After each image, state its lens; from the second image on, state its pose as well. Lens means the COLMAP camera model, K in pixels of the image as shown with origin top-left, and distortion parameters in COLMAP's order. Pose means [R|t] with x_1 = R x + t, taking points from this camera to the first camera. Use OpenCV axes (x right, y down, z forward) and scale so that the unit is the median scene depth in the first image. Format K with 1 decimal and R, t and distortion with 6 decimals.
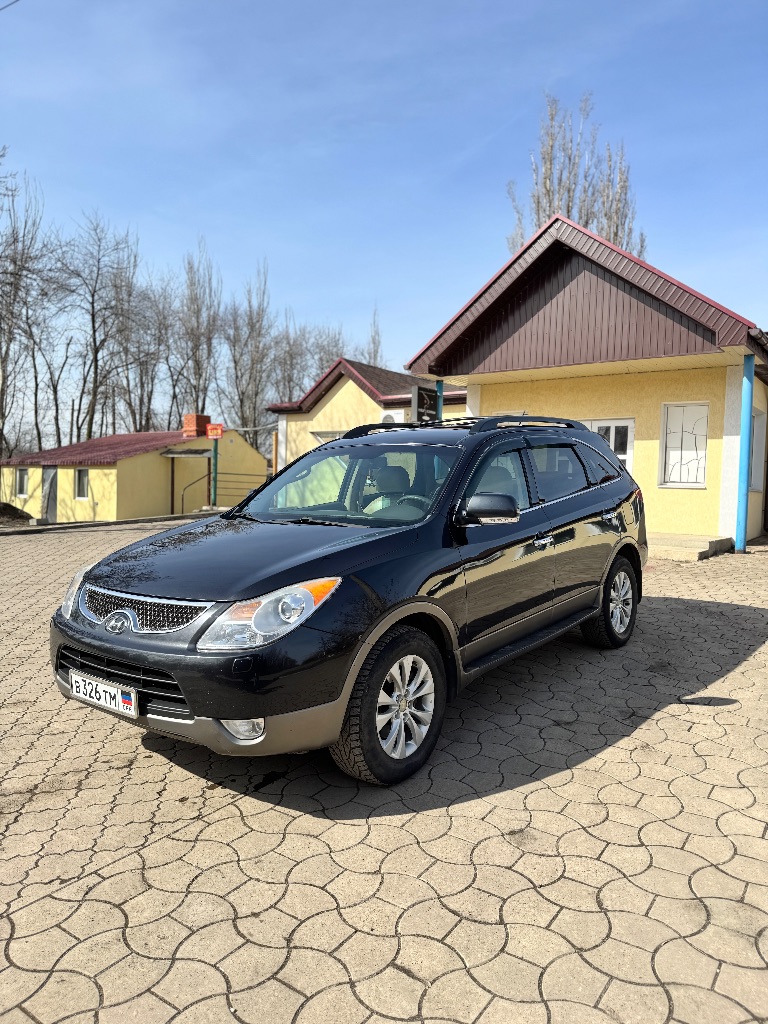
lens RADIAL K [[717.0, 0, 387.7], [0, 717.0, 515.6], [0, 0, 1]] dist [0.042462, -0.066671]
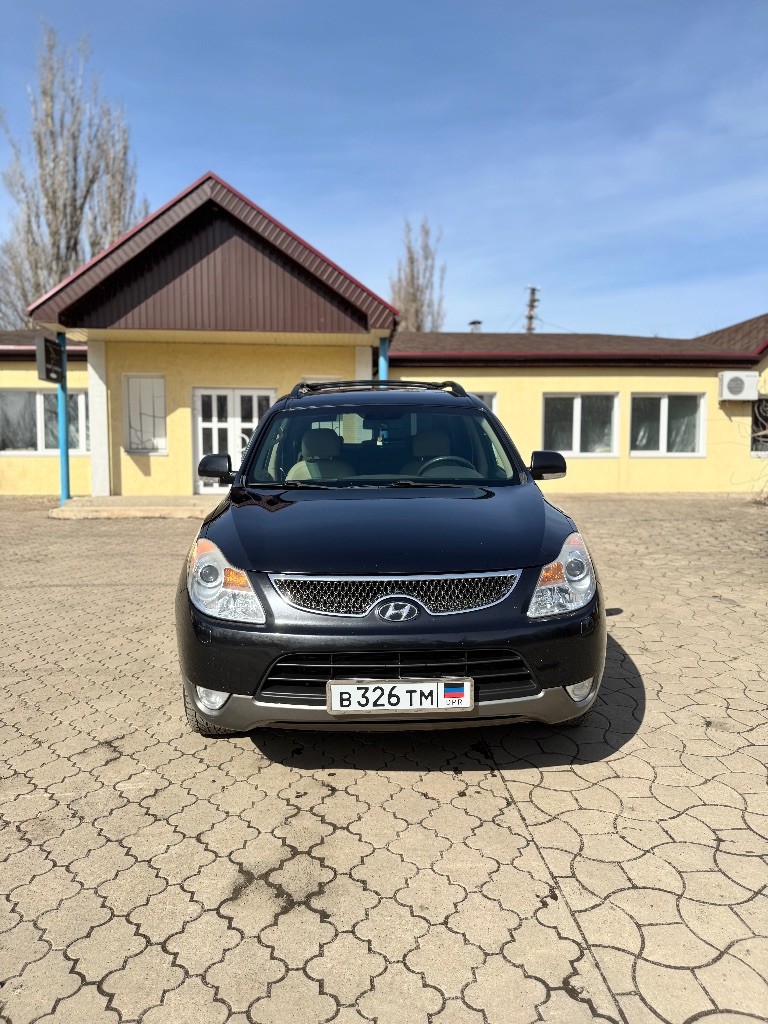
lens RADIAL K [[717.0, 0, 387.7], [0, 717.0, 515.6], [0, 0, 1]] dist [0.042462, -0.066671]
pose [[0.757634, -0.067038, 0.649228, -0.276565], [0.041397, 0.997644, 0.054705, -0.000950], [-0.651366, -0.014570, 0.758624, 0.117797]]
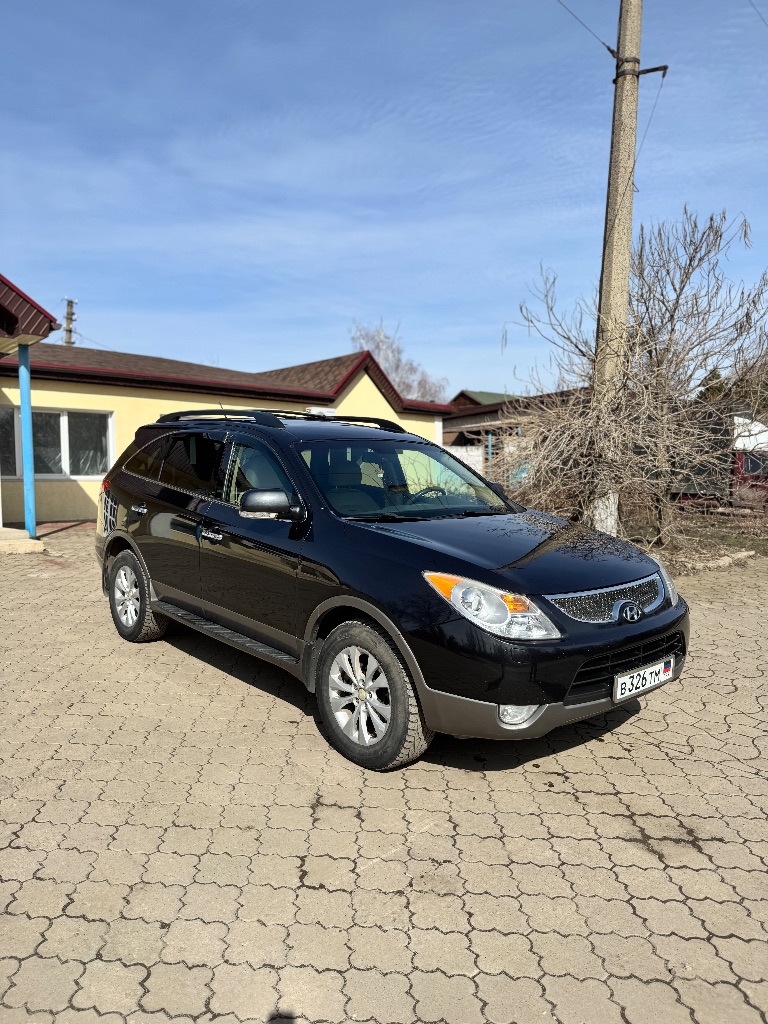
lens RADIAL K [[708.8, 0, 388.1], [0, 708.8, 529.6], [0, 0, 1]] dist [0.029960, -0.057168]
pose [[0.164799, -0.085834, 0.982585, -0.438881], [0.046288, 0.995782, 0.079224, -0.021261], [-0.985240, 0.032426, 0.168076, 0.355974]]
